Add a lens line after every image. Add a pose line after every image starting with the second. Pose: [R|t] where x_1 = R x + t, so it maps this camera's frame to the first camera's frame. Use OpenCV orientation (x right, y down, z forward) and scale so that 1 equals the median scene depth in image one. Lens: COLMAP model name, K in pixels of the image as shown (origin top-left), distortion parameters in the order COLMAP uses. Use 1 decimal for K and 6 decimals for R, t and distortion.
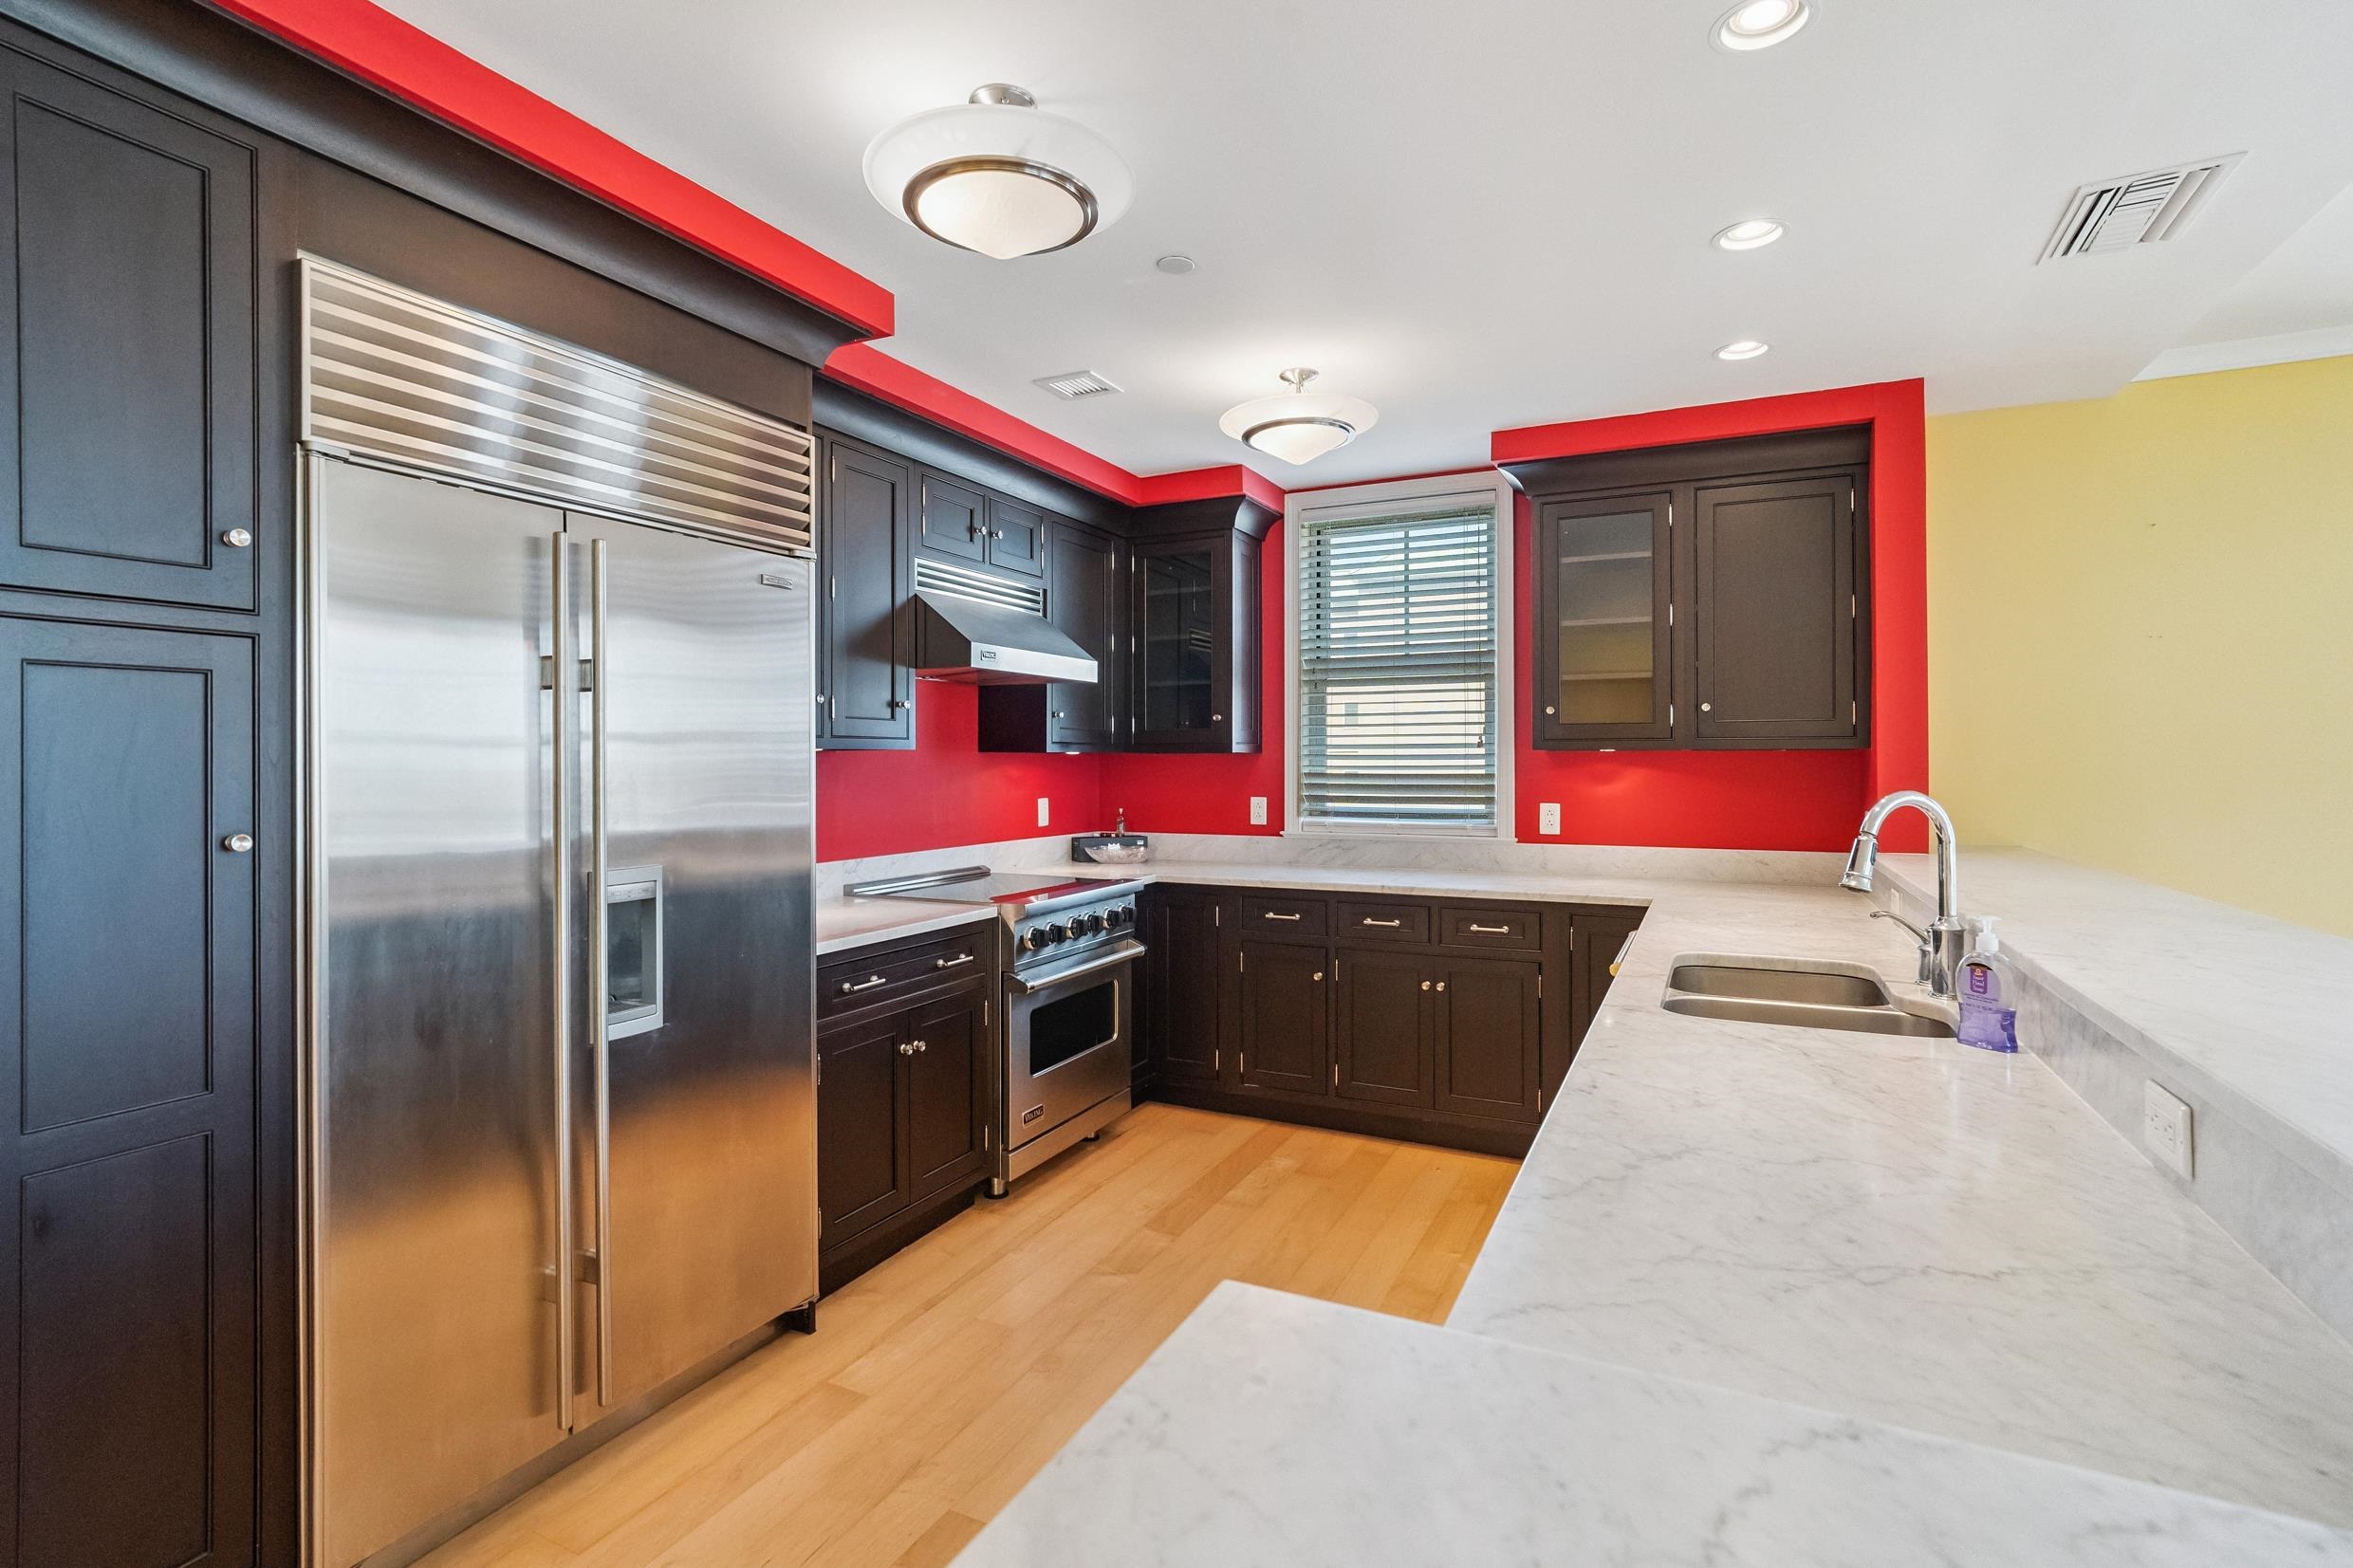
lens RADIAL K [[1136.5, 0, 1162.9], [0, 1136.5, 760.0], [0, 0, 1]] dist [-0.001612, 0.000377]
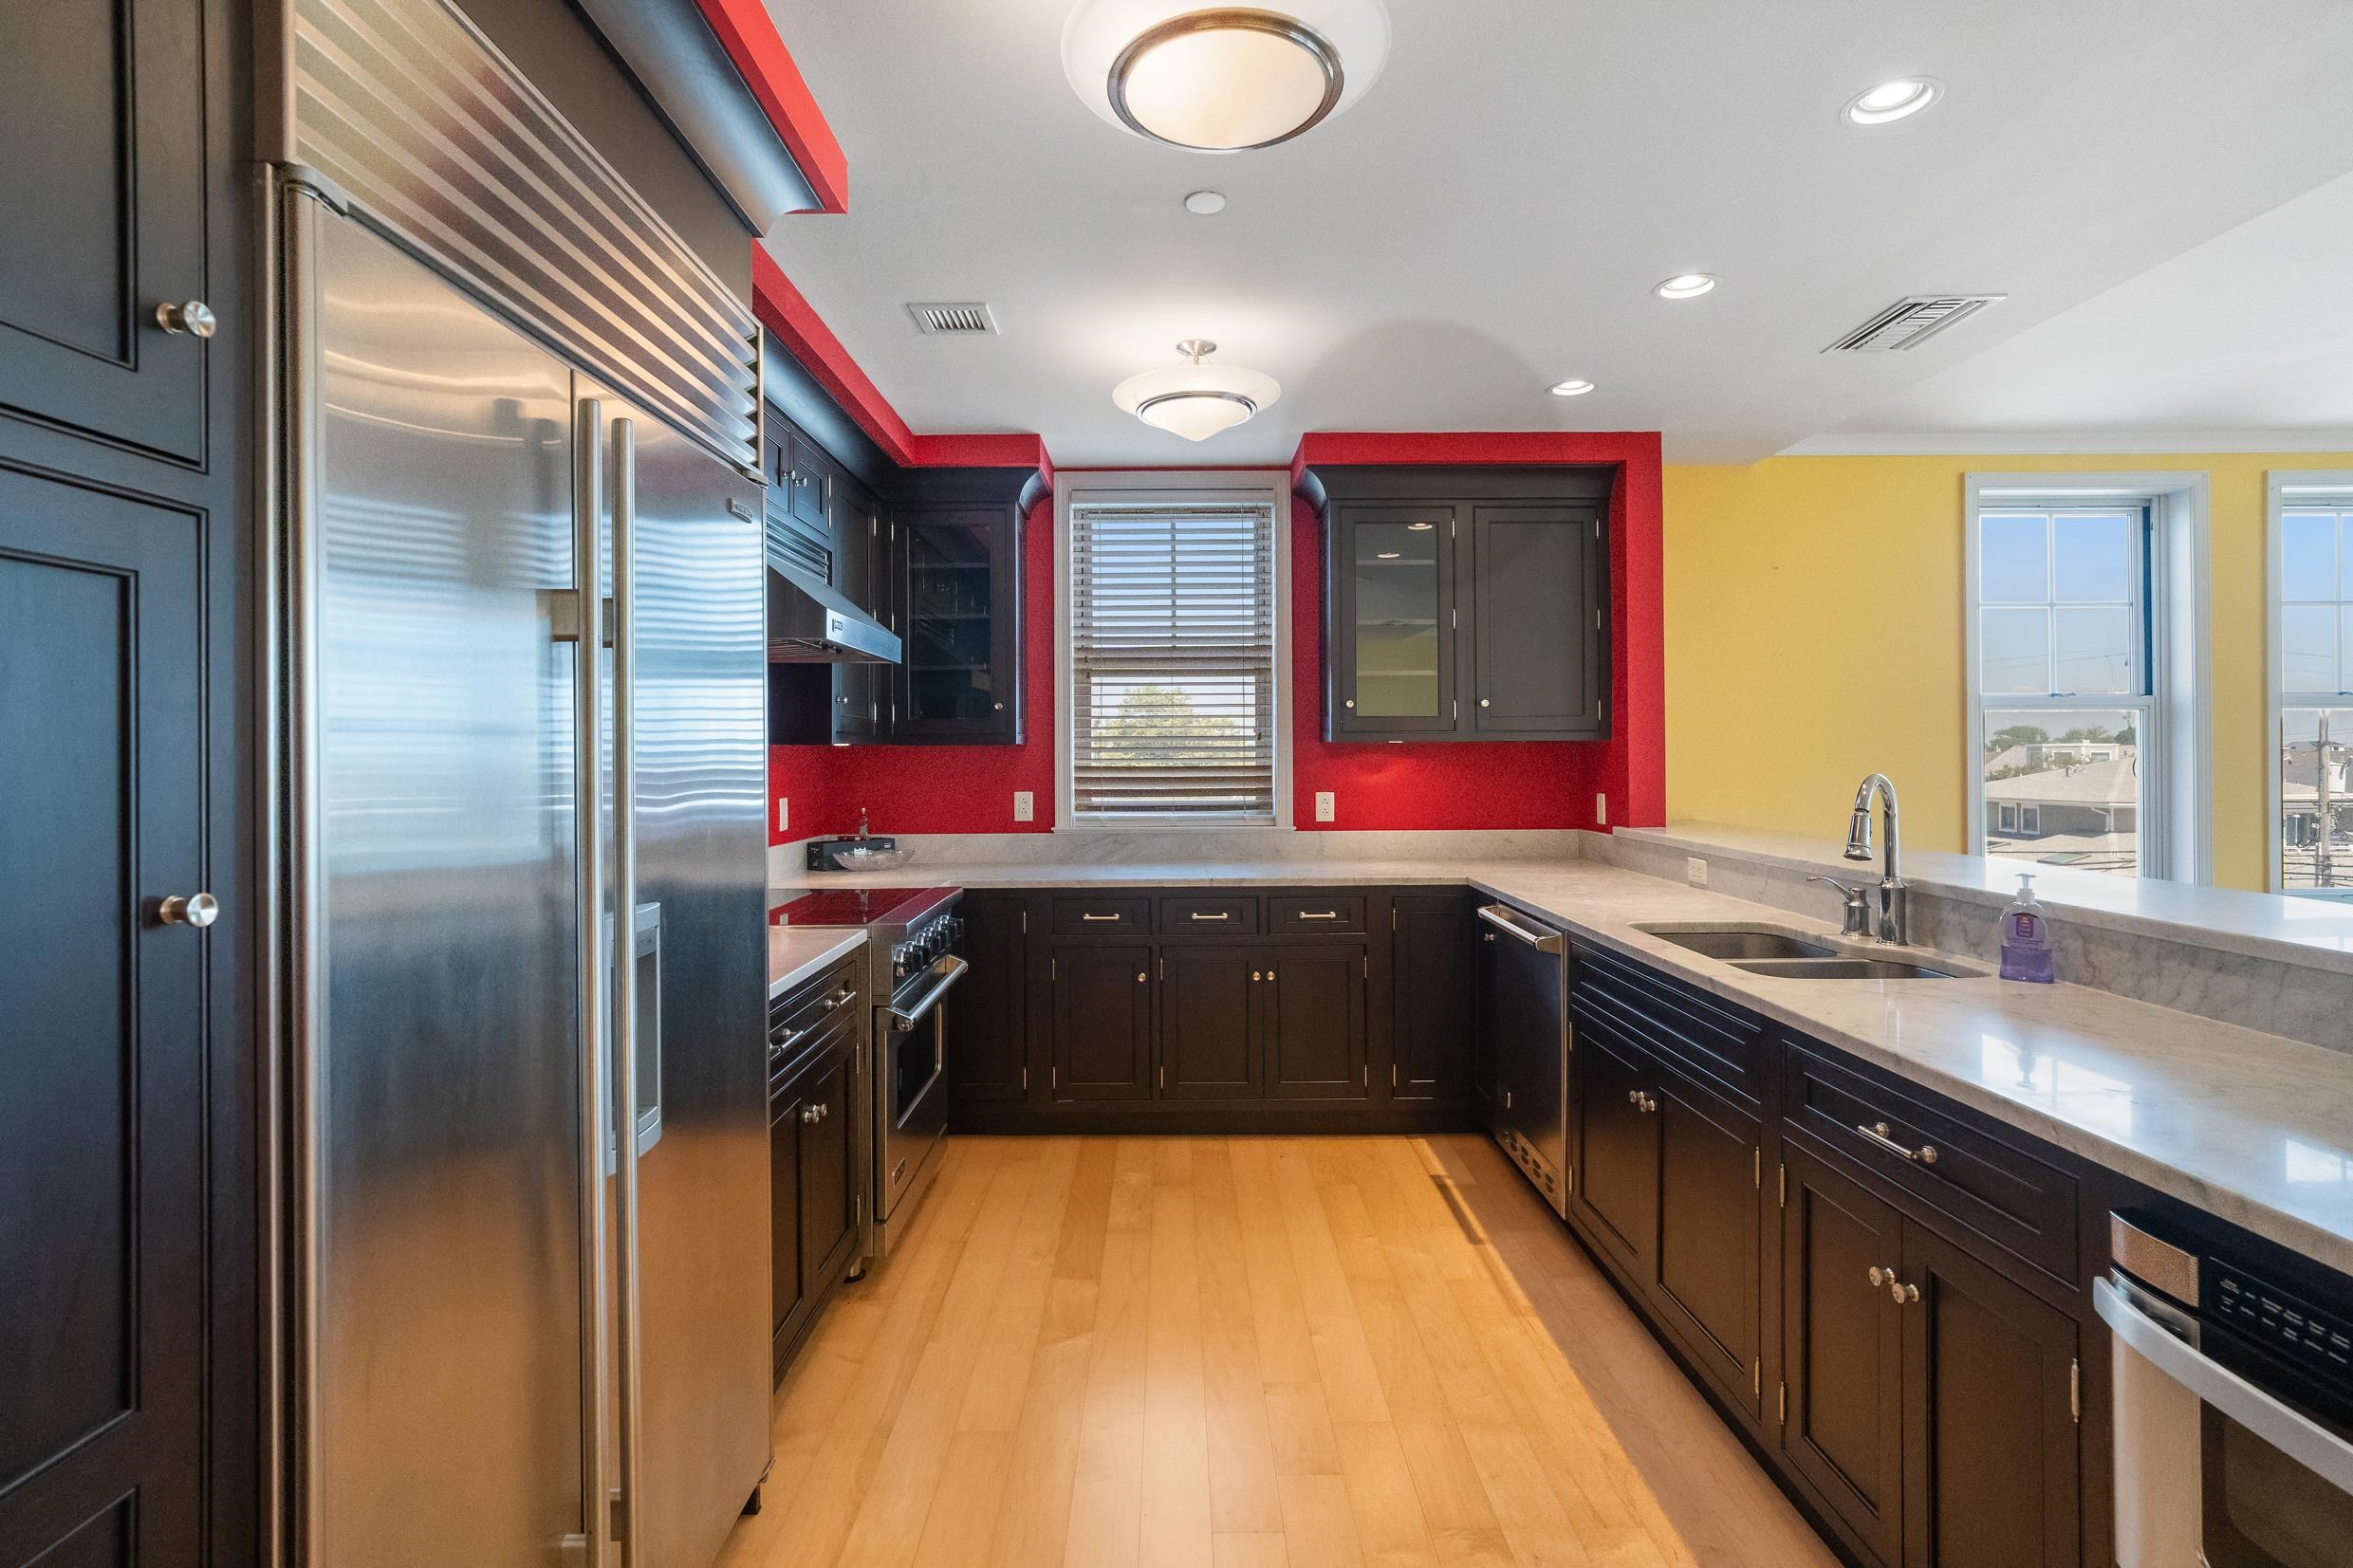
lens RADIAL K [[1120.9, 0, 1186.0], [0, 1120.9, 751.5], [0, 0, 1]] dist [-0.001034, 0.000809]
pose [[0.892189, -0.002401, 0.451657, -0.263537], [0.003450, 0.999993, -0.001500, 0.001360], [-0.451650, 0.002897, 0.892191, 0.140655]]
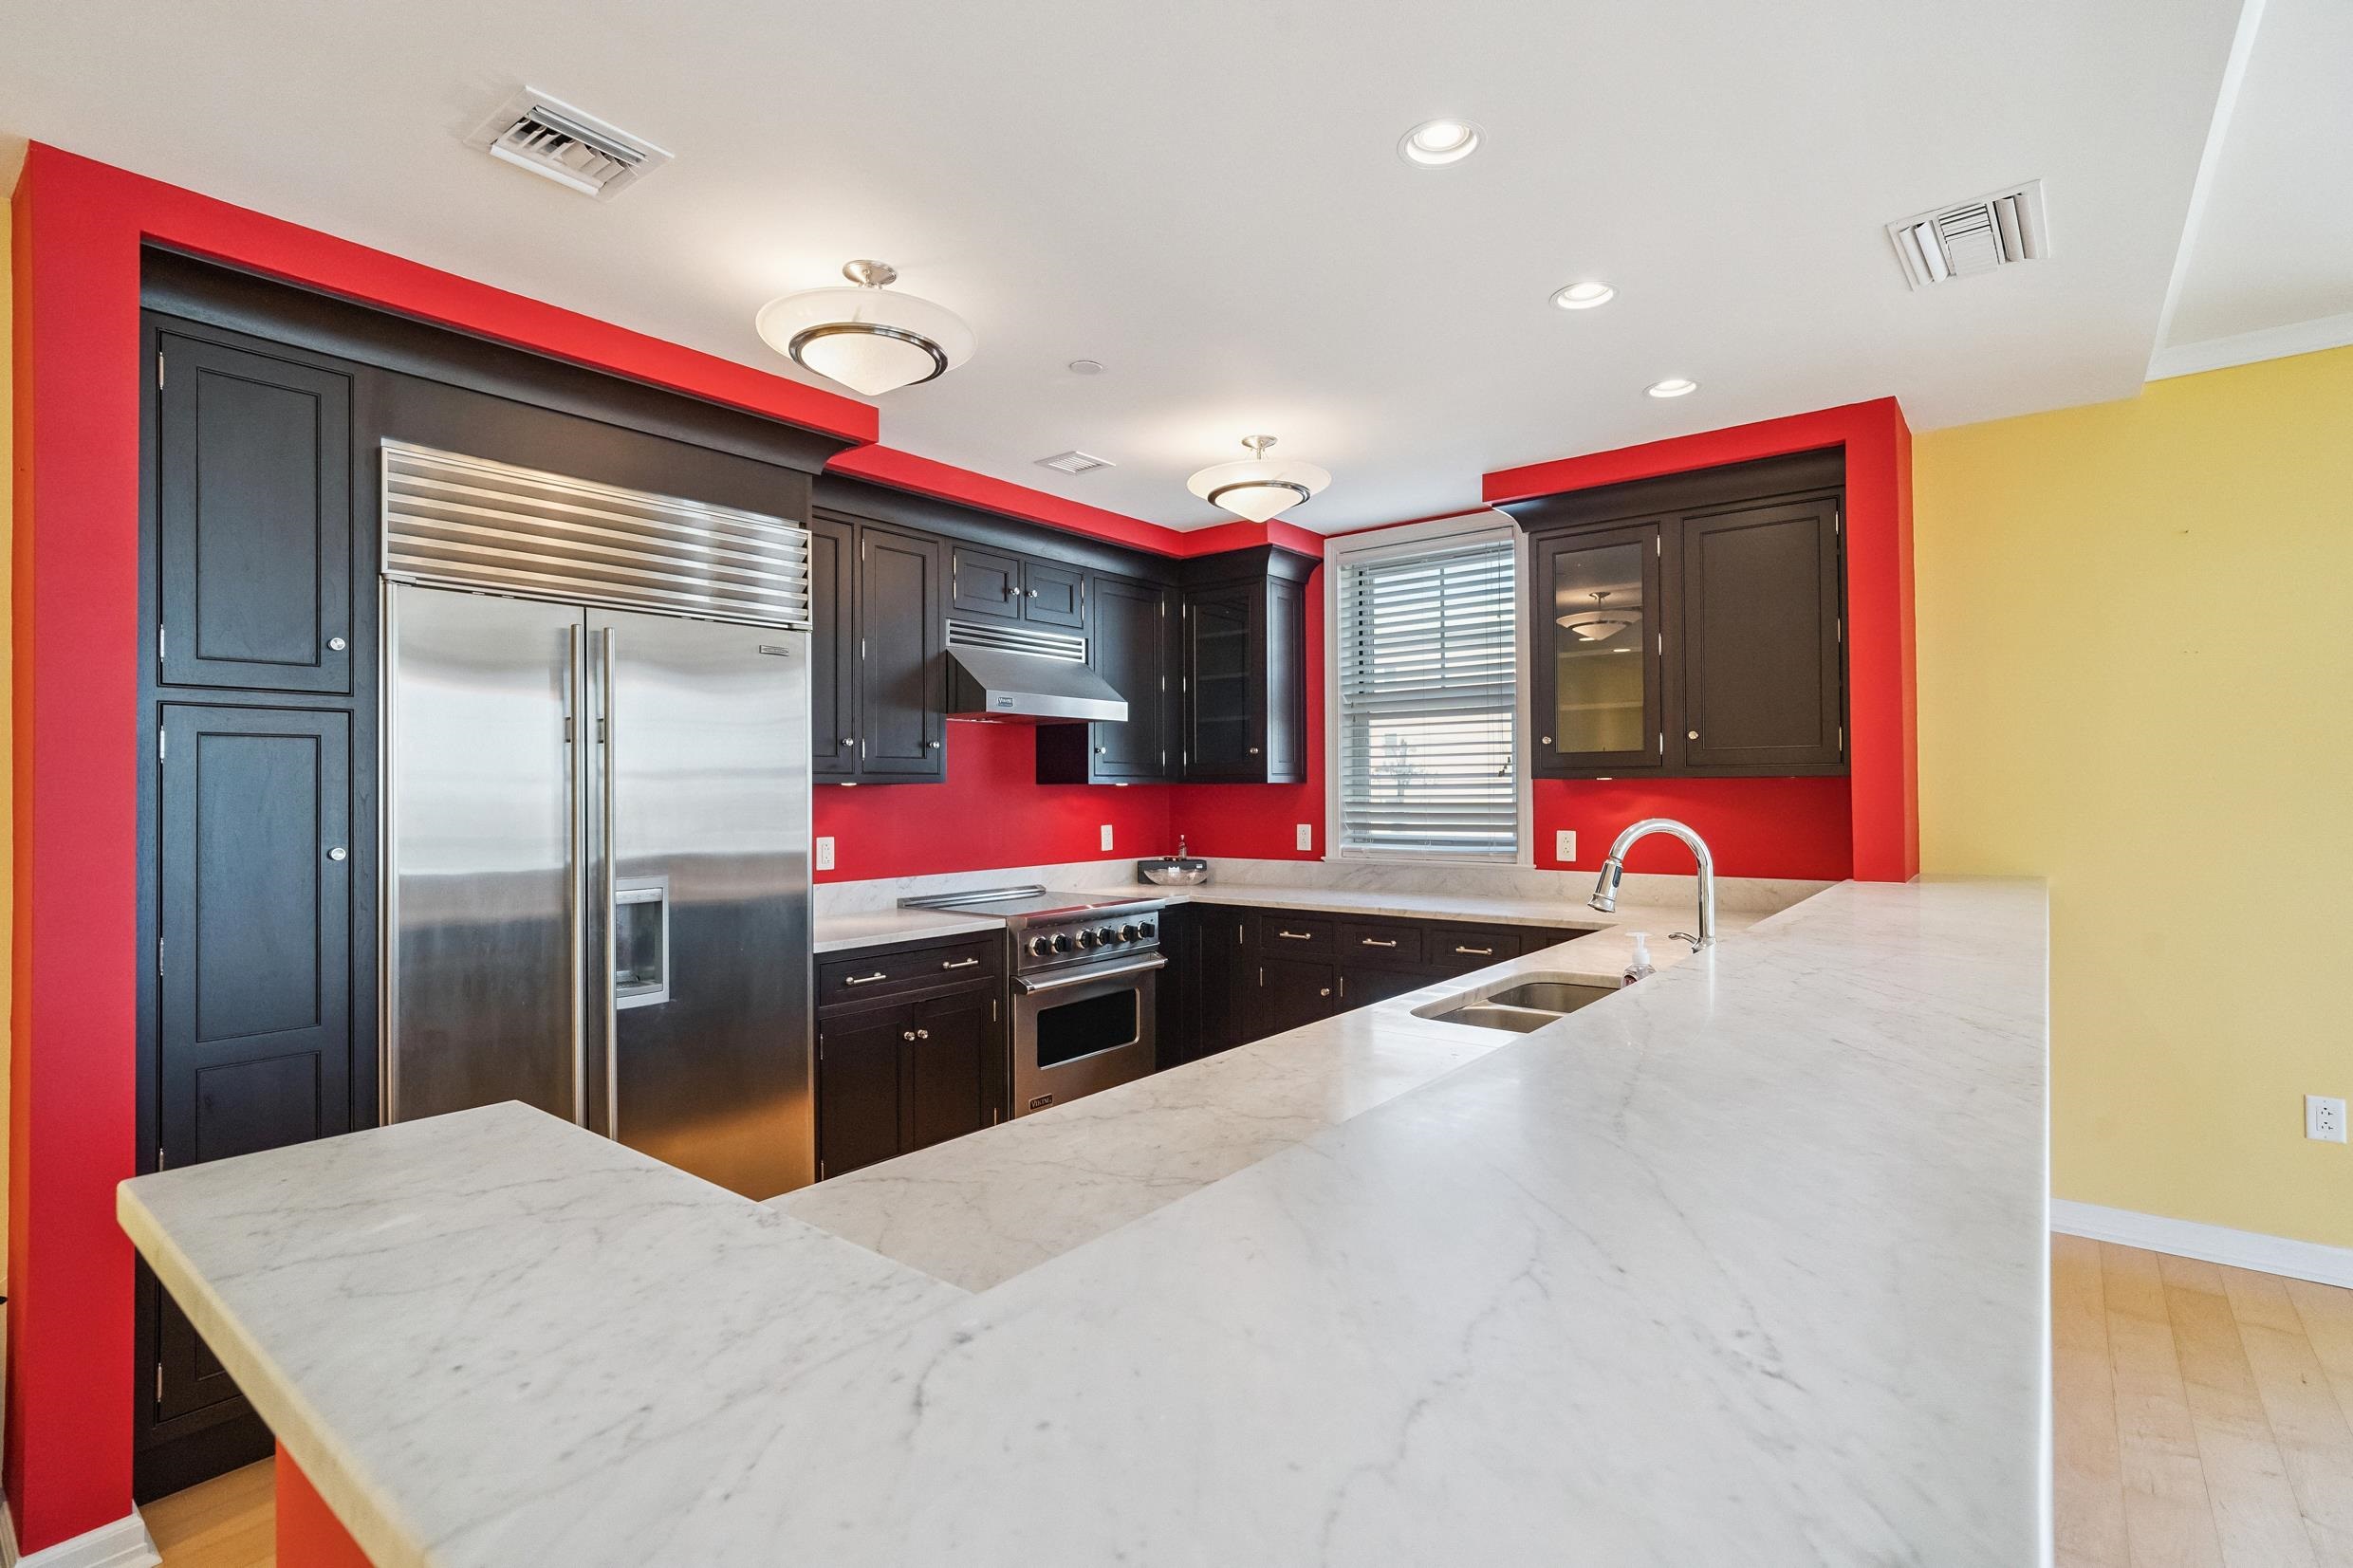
lens RADIAL K [[1120.9, 0, 1142.0], [0, 1120.9, 777.6], [0, 0, 1]] dist [0.001398, 0.000180]
pose [[0.975358, -0.007646, -0.220496, 0.206739], [0.005551, 0.999933, -0.010122, -0.001868], [0.220559, 0.008649, 0.975335, -0.070142]]
